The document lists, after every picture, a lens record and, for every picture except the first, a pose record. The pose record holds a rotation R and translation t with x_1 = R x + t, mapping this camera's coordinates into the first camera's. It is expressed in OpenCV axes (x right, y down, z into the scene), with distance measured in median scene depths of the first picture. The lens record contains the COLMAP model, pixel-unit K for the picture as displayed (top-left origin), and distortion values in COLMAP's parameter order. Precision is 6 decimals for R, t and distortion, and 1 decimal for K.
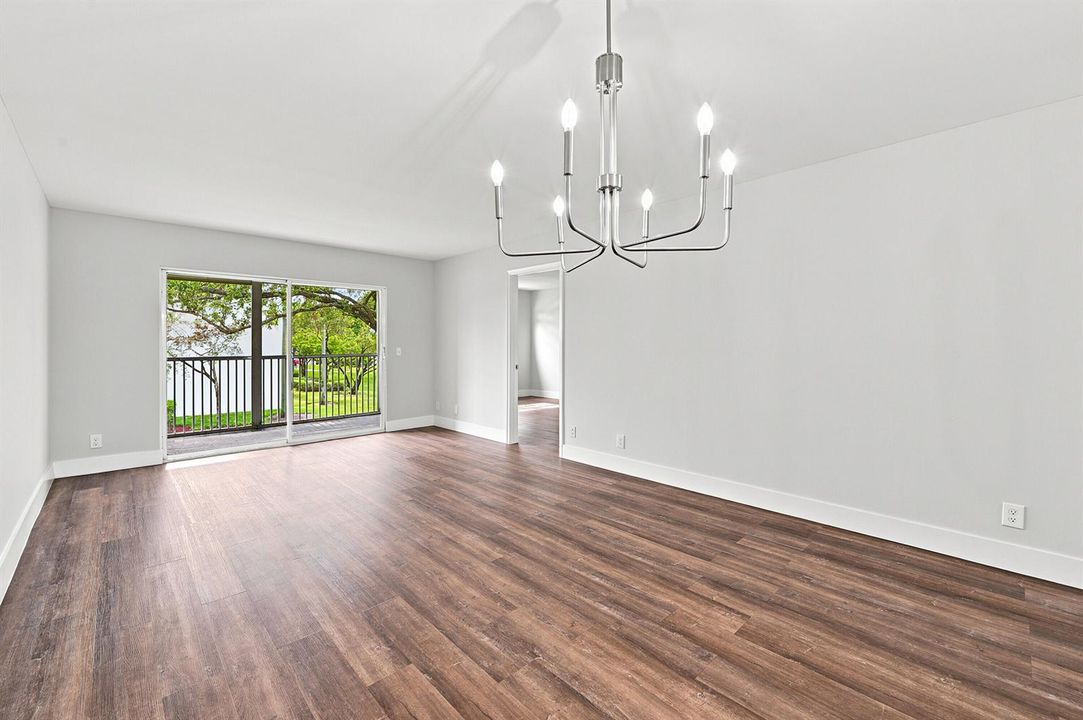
lens RADIAL K [[453.7, 0, 537.4], [0, 453.7, 351.5], [0, 0, 1]] dist [-0.000504, -0.000264]
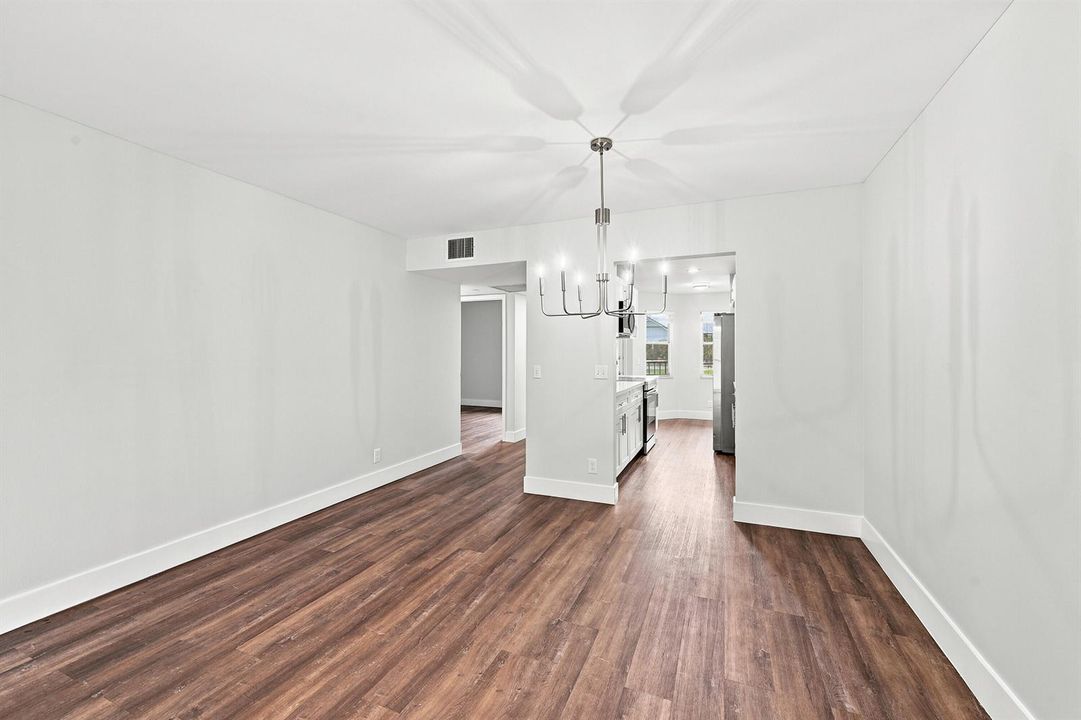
lens RADIAL K [[441.9, 0, 539.3], [0, 441.9, 353.6], [0, 0, 1]] dist [-0.001488, -0.000305]
pose [[-0.406015, -0.004858, 0.913854, -0.761678], [0.014675, 0.999822, 0.011836, -0.045712], [-0.913749, 0.018217, -0.405871, 1.086859]]
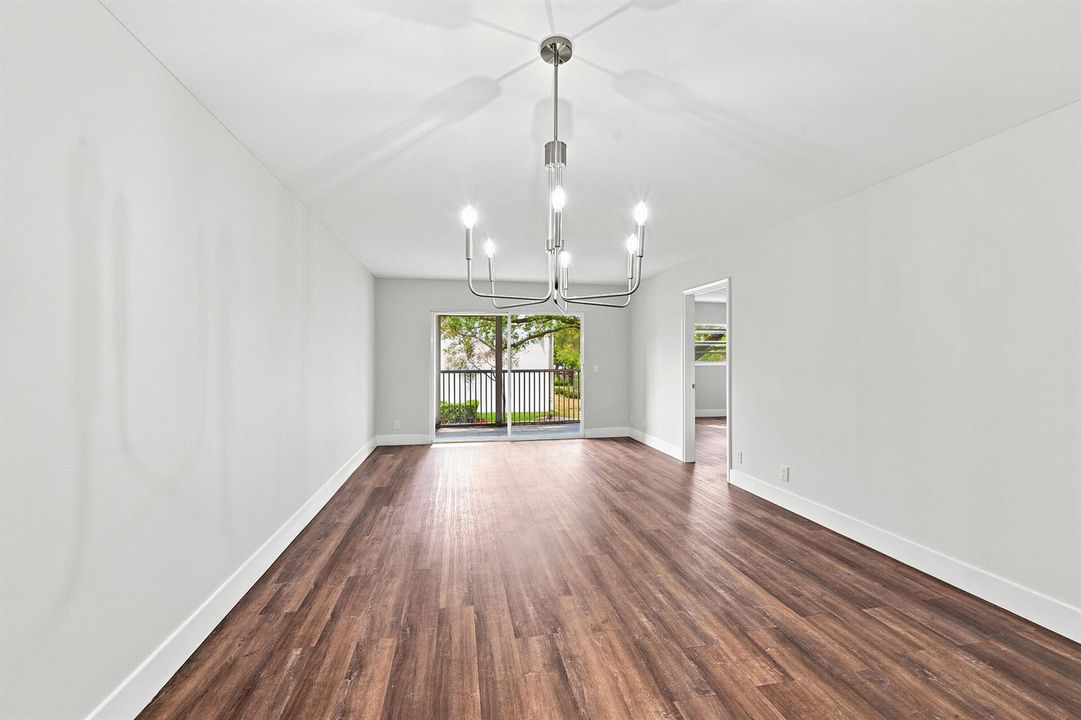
lens RADIAL K [[438.8, 0, 536.2], [0, 438.8, 354.1], [0, 0, 1]] dist [0.000775, 0.000007]
pose [[0.839002, -0.004370, -0.544110, 0.421740], [-0.008109, 0.999756, -0.020532, -0.029404], [0.544068, 0.021639, 0.838762, -0.014634]]
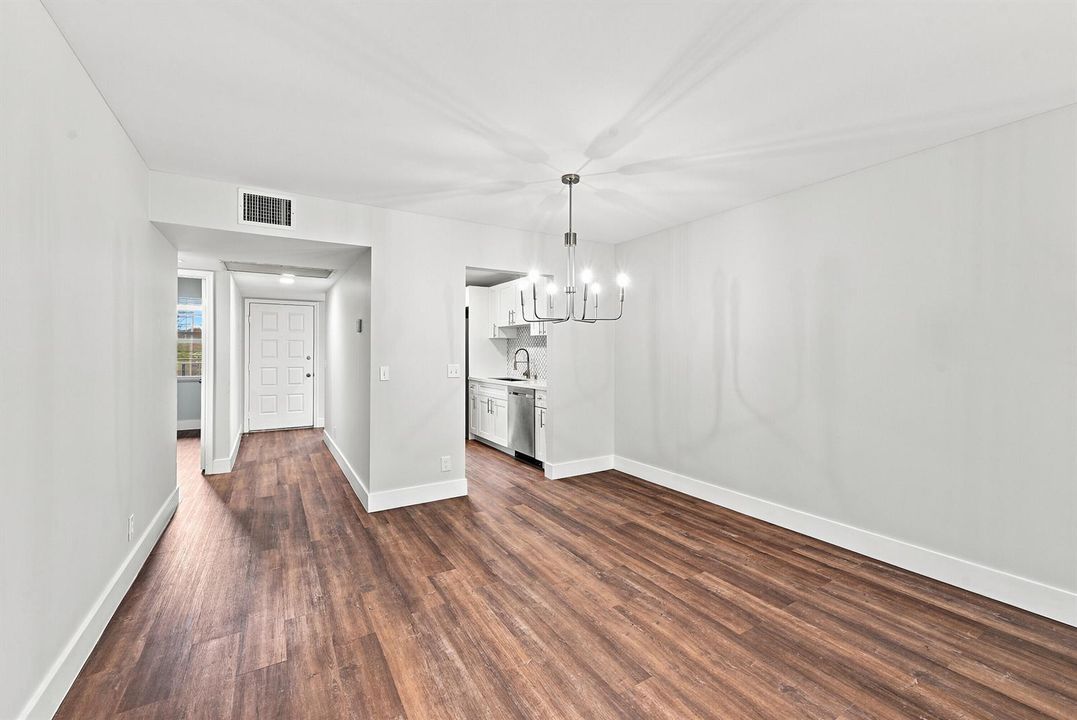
lens RADIAL K [[437.2, 0, 534.2], [0, 437.2, 354.1], [0, 0, 1]] dist [0.000775, 0.000007]
pose [[-0.977005, -0.003782, 0.213185, -0.068411], [0.001186, 0.999731, 0.023169, -0.056587], [-0.213215, 0.022889, -0.976737, 1.732967]]
